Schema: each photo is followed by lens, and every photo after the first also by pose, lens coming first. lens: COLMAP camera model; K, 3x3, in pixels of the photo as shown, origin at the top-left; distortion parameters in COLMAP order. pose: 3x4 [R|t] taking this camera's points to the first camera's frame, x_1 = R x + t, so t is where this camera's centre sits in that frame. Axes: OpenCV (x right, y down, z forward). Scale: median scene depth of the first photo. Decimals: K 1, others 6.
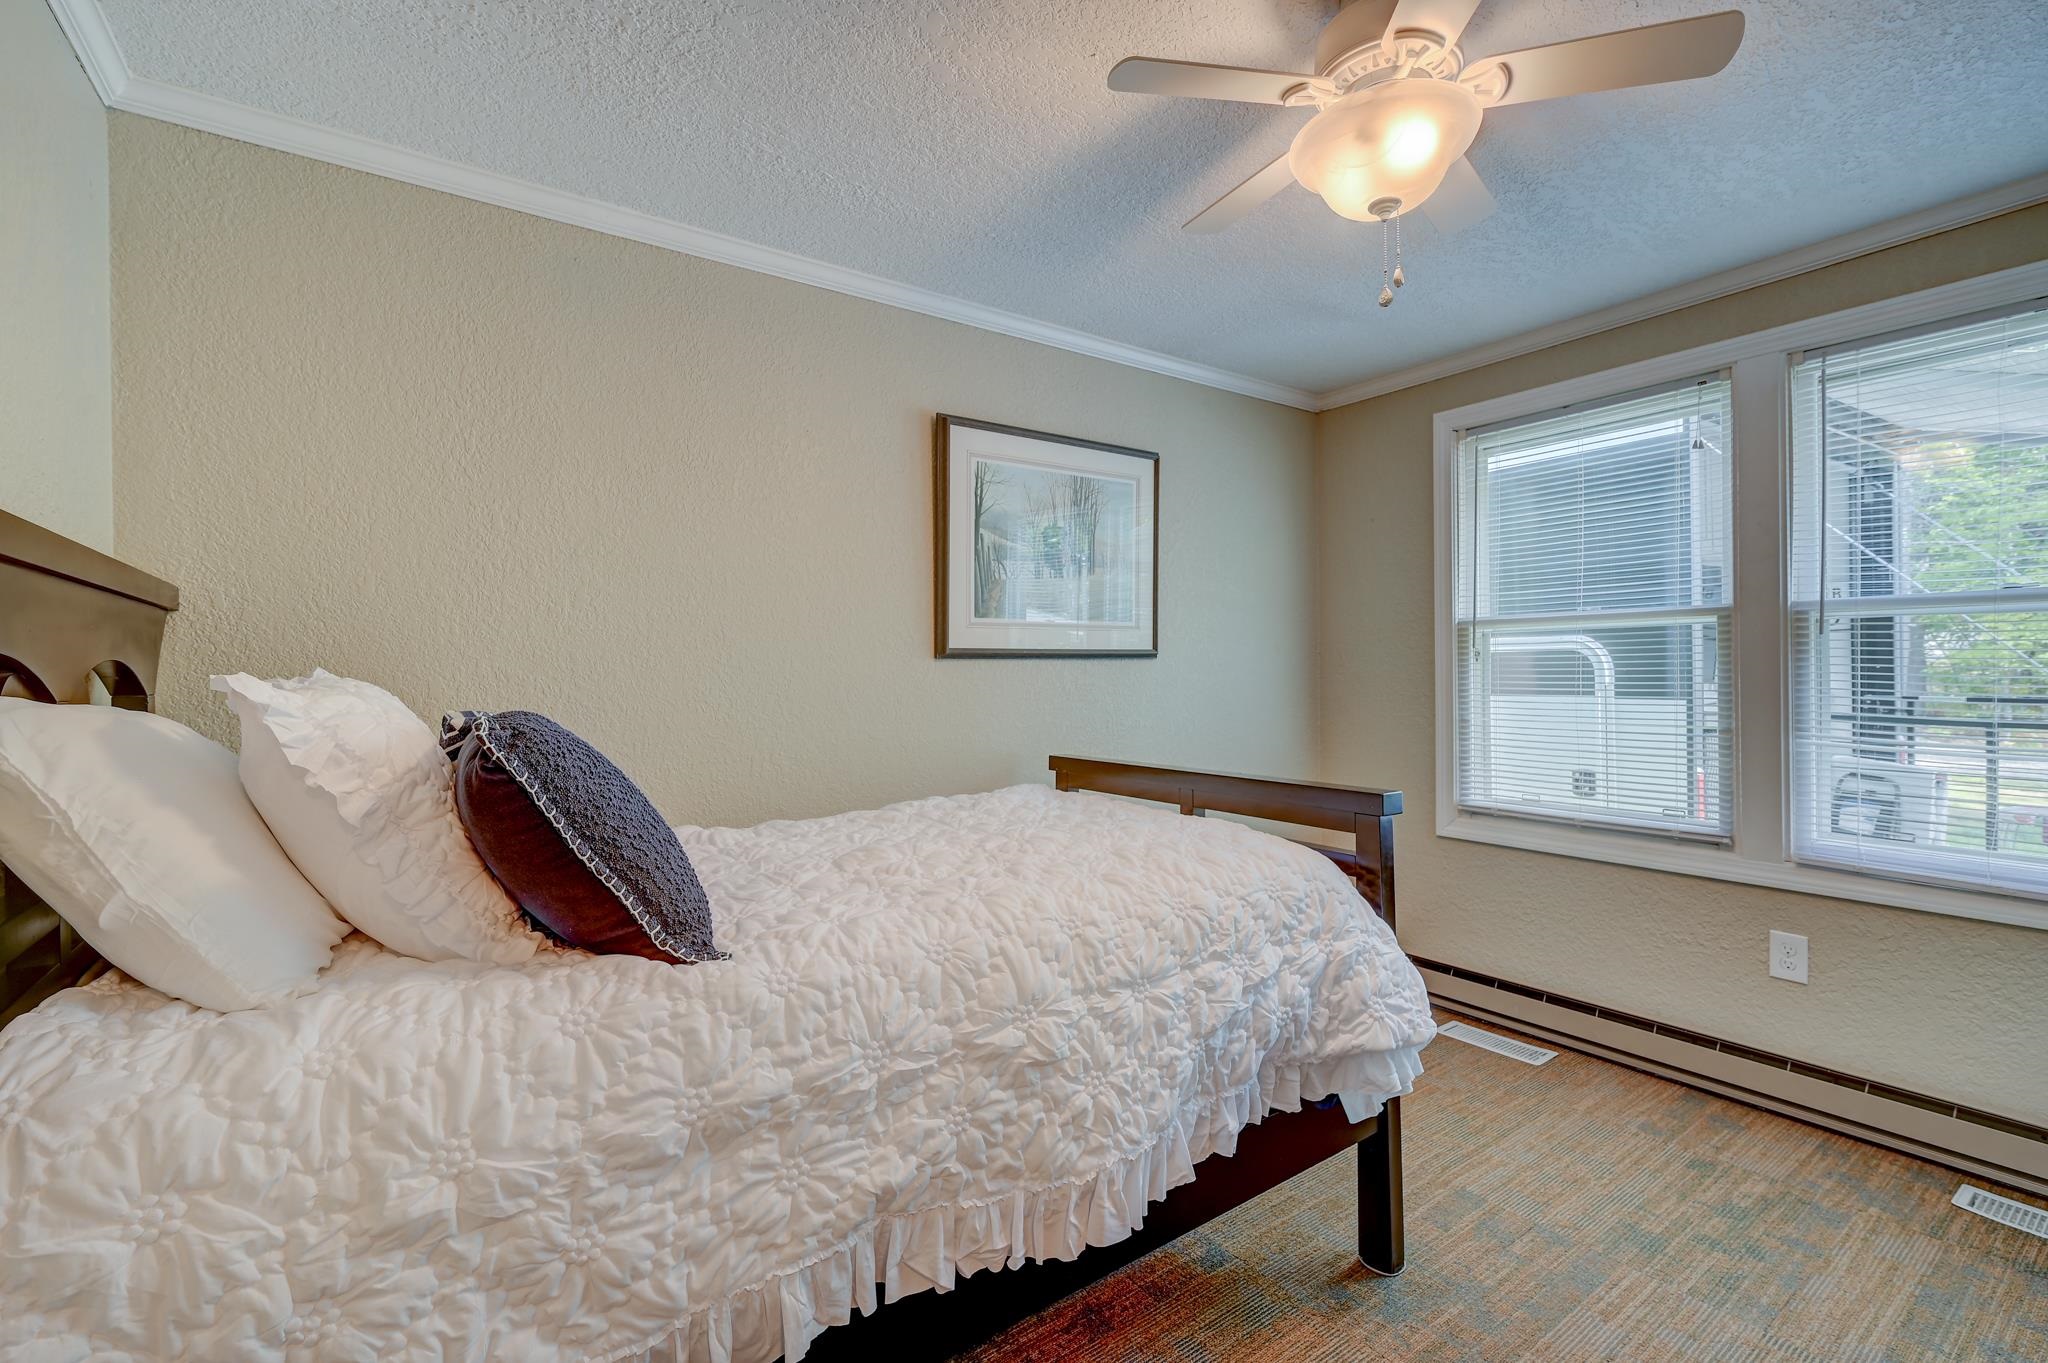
lens RADIAL K [[923.6, 0, 1022.0], [0, 923.6, 671.7], [0, 0, 1]] dist [-0.000039, 0.000477]
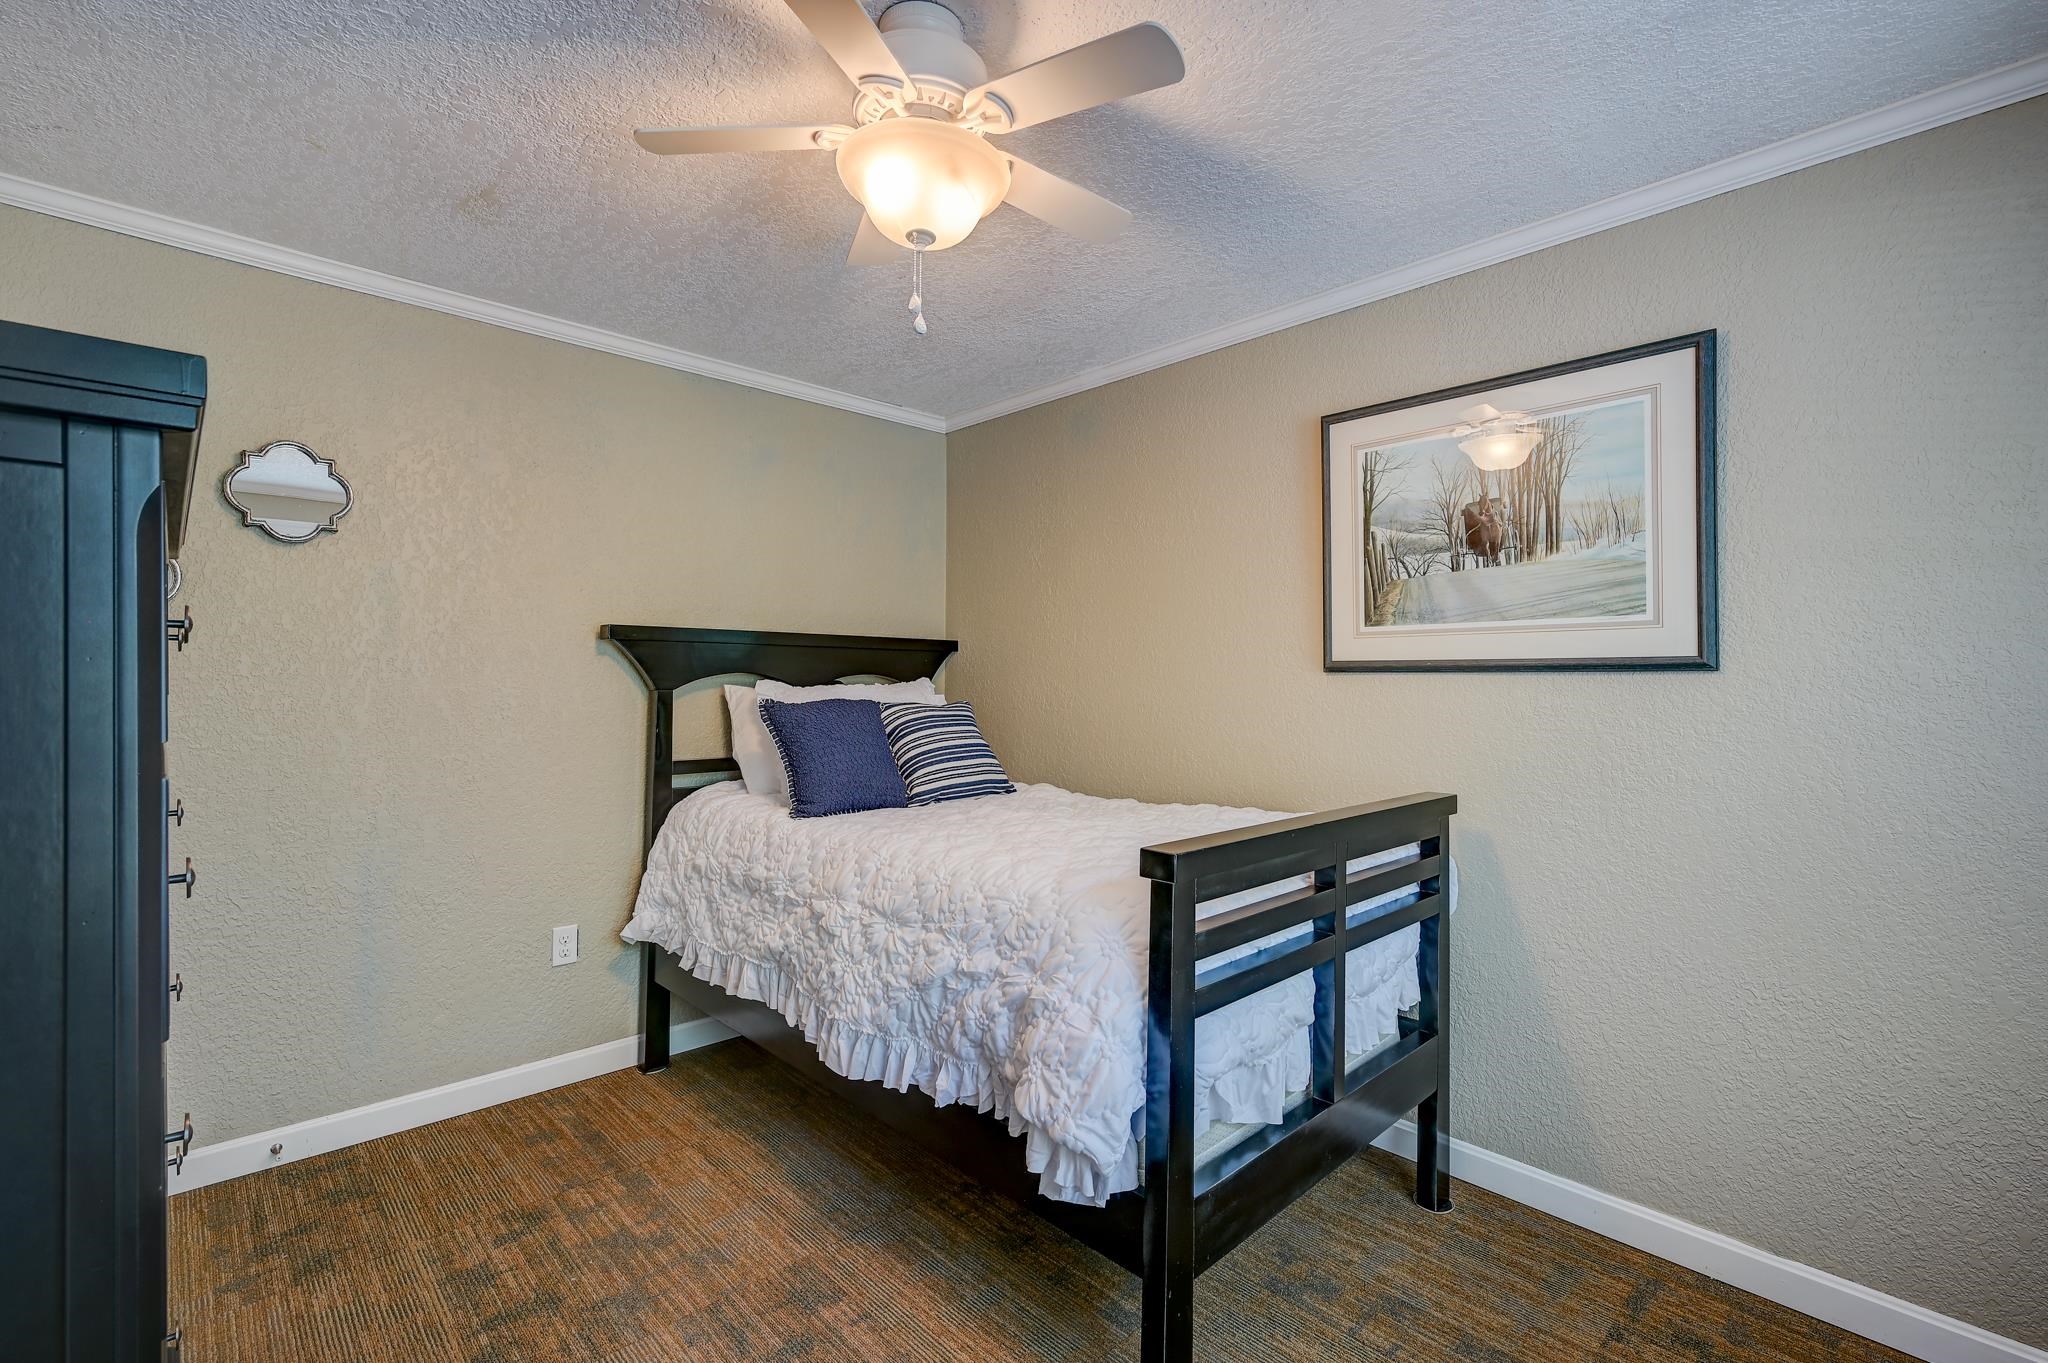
lens RADIAL K [[923.6, 0, 1030.4], [0, 923.6, 678.9], [0, 0, 1]] dist [-0.000039, 0.000477]
pose [[0.125900, 0.007069, -0.992018, 0.822159], [-0.008765, 0.999944, 0.006013, -0.010047], [0.992004, 0.007938, 0.125955, 0.575541]]
